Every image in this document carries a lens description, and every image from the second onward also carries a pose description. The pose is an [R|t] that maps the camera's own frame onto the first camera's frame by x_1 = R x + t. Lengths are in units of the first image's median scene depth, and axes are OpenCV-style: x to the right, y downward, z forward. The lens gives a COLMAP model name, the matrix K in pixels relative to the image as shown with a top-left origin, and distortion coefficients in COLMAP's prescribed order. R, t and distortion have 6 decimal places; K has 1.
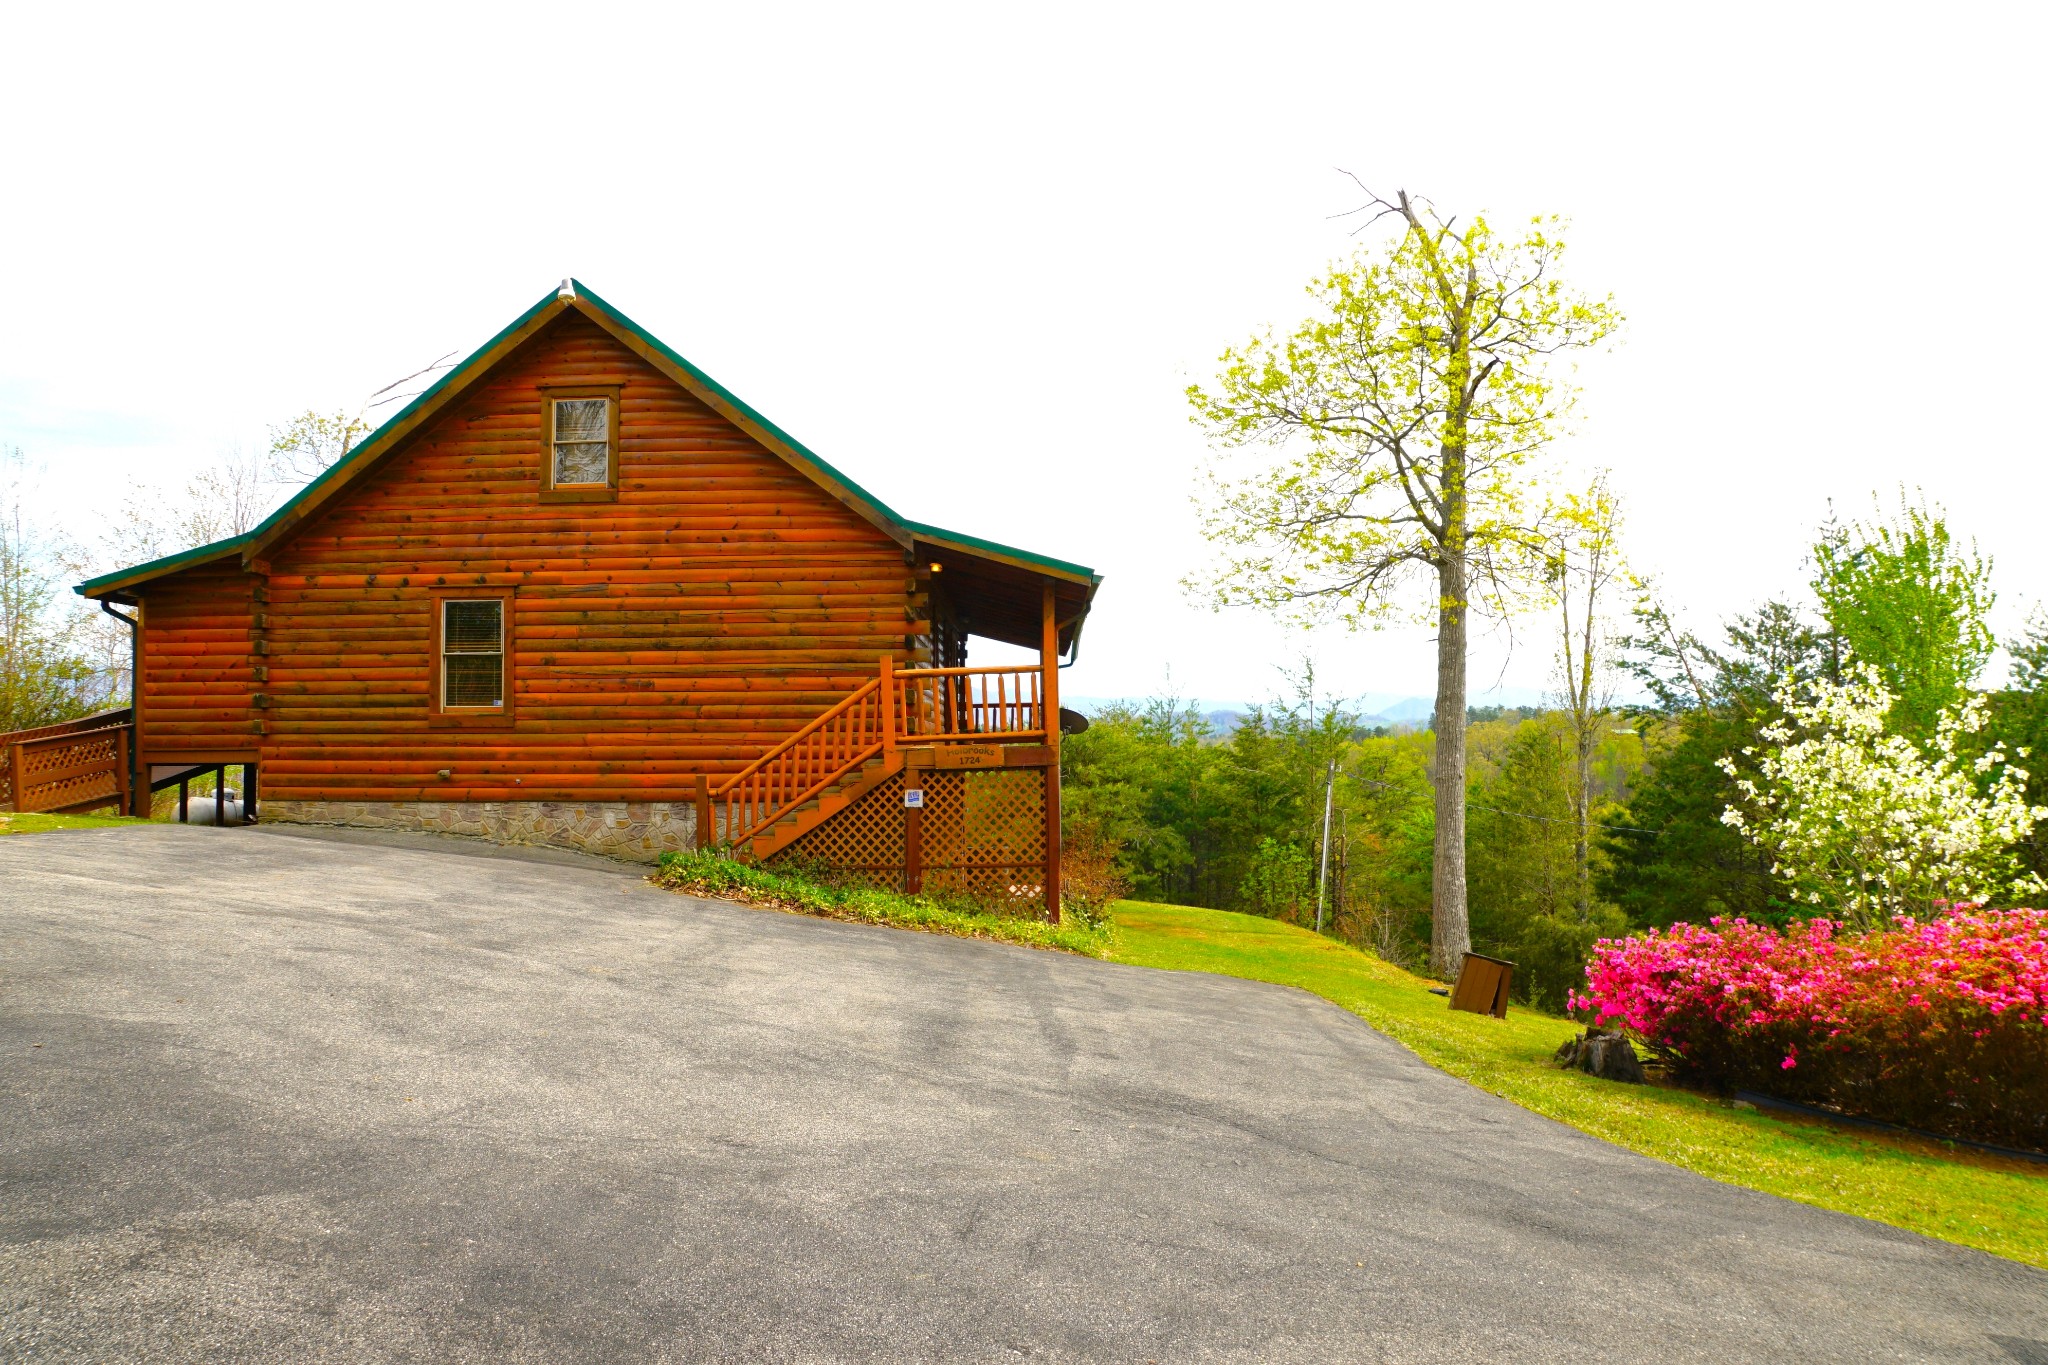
lens RADIAL K [[1516.4, 0, 1024.0], [0, 1516.4, 682.5], [0, 0, 1]] dist [-0.169082, 0.150336]
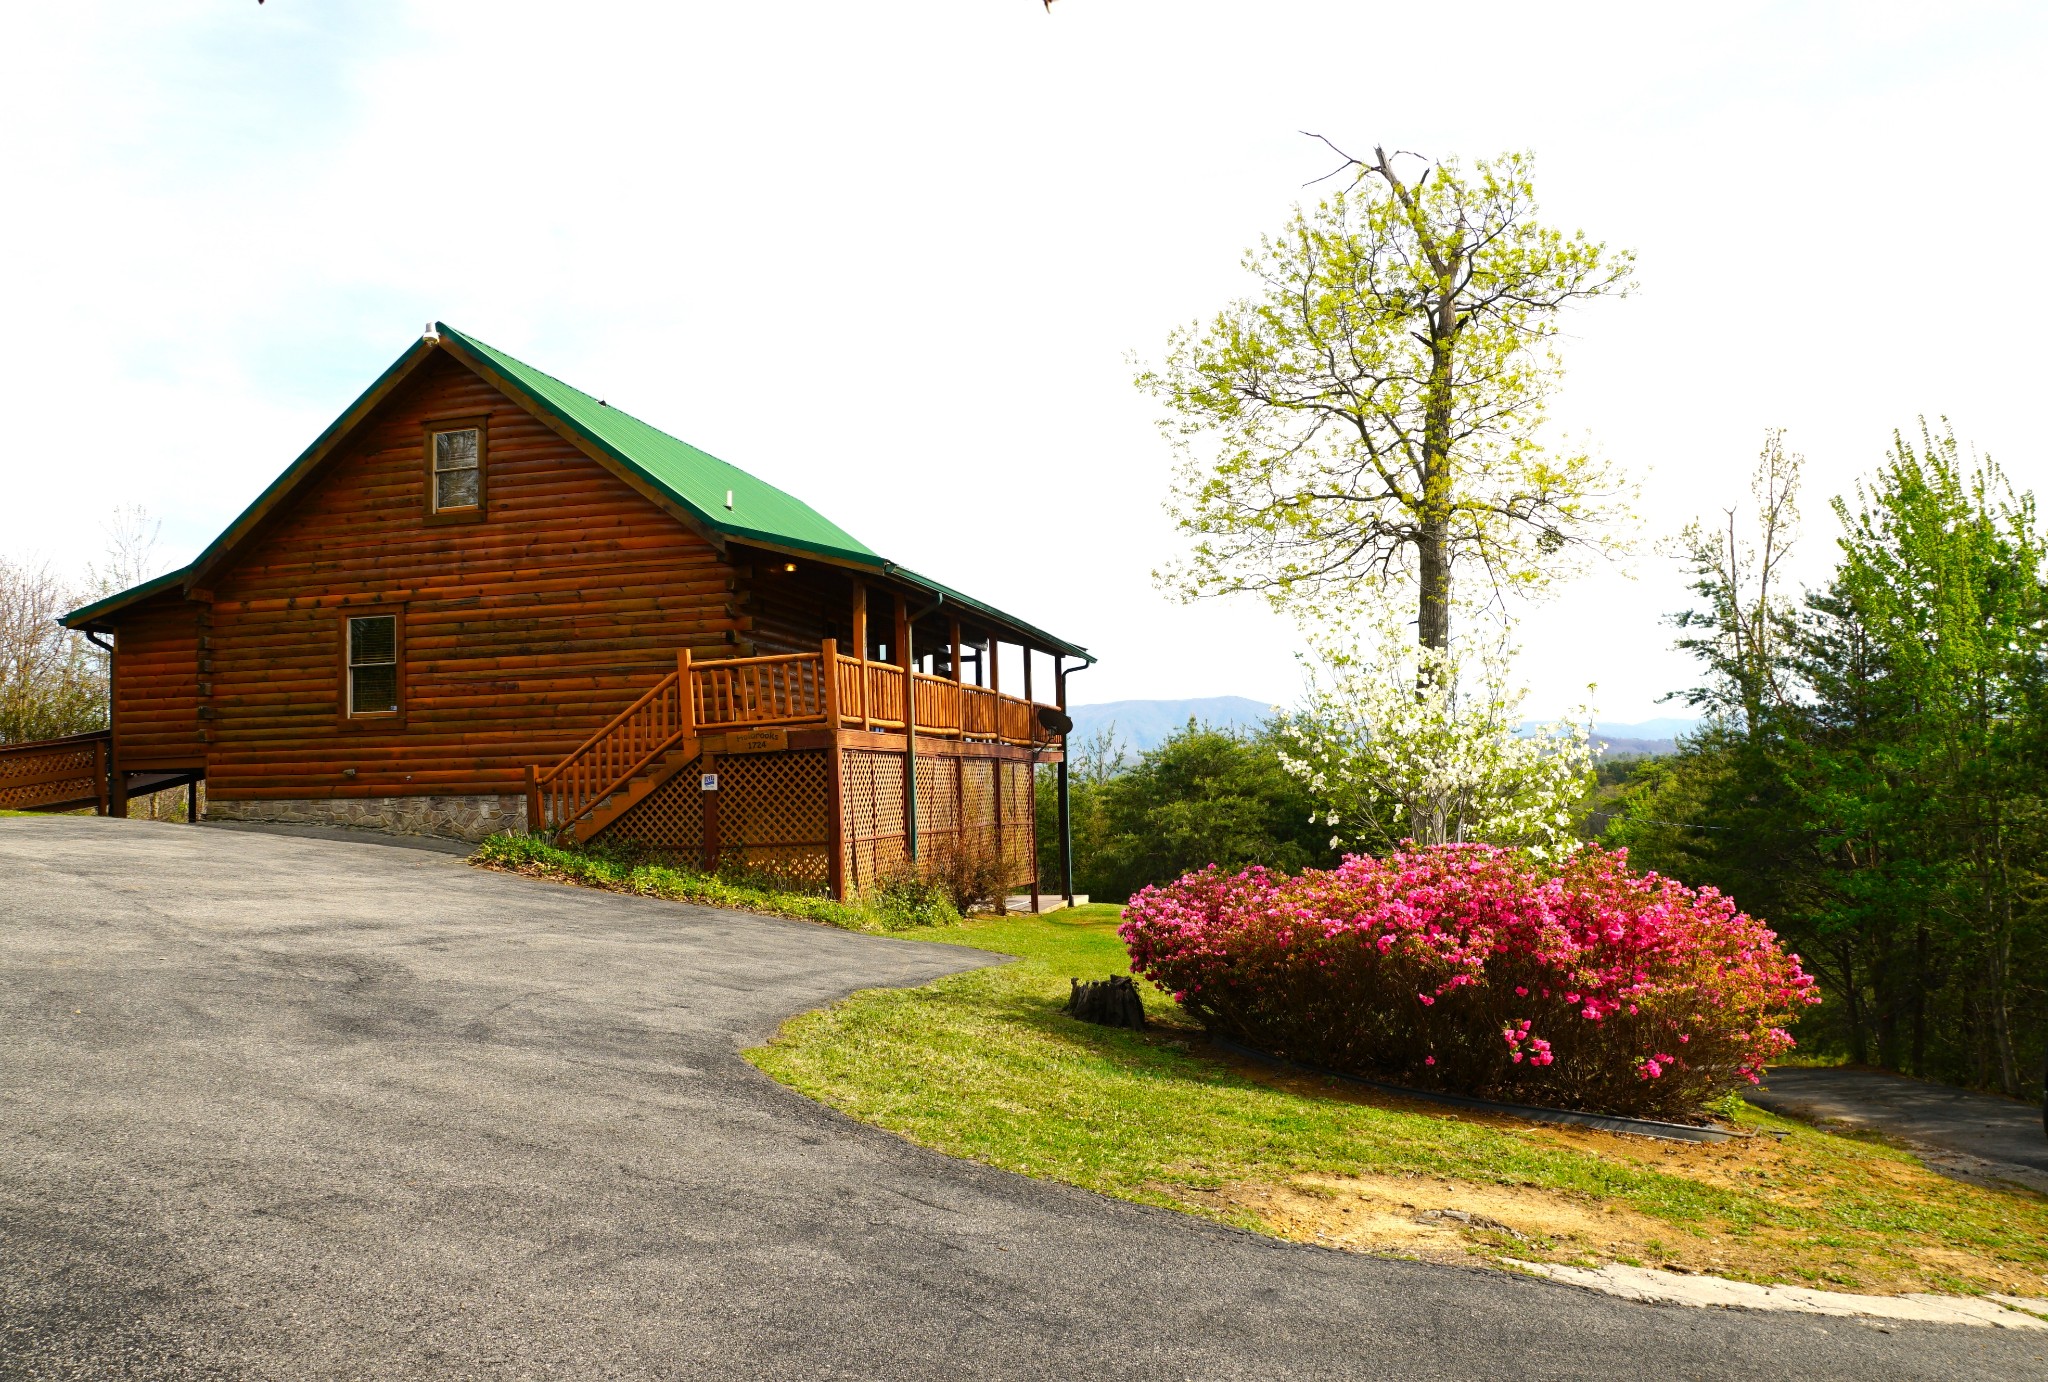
lens RADIAL K [[1623.1, 0, 1024.0], [0, 1623.1, 691.0], [0, 0, 1]] dist [-0.095696, 0.008014]
pose [[0.972984, -0.033863, -0.228374, 0.378562], [0.029914, 0.999337, -0.020733, 0.039984], [0.228924, 0.013342, 0.973353, -0.054739]]
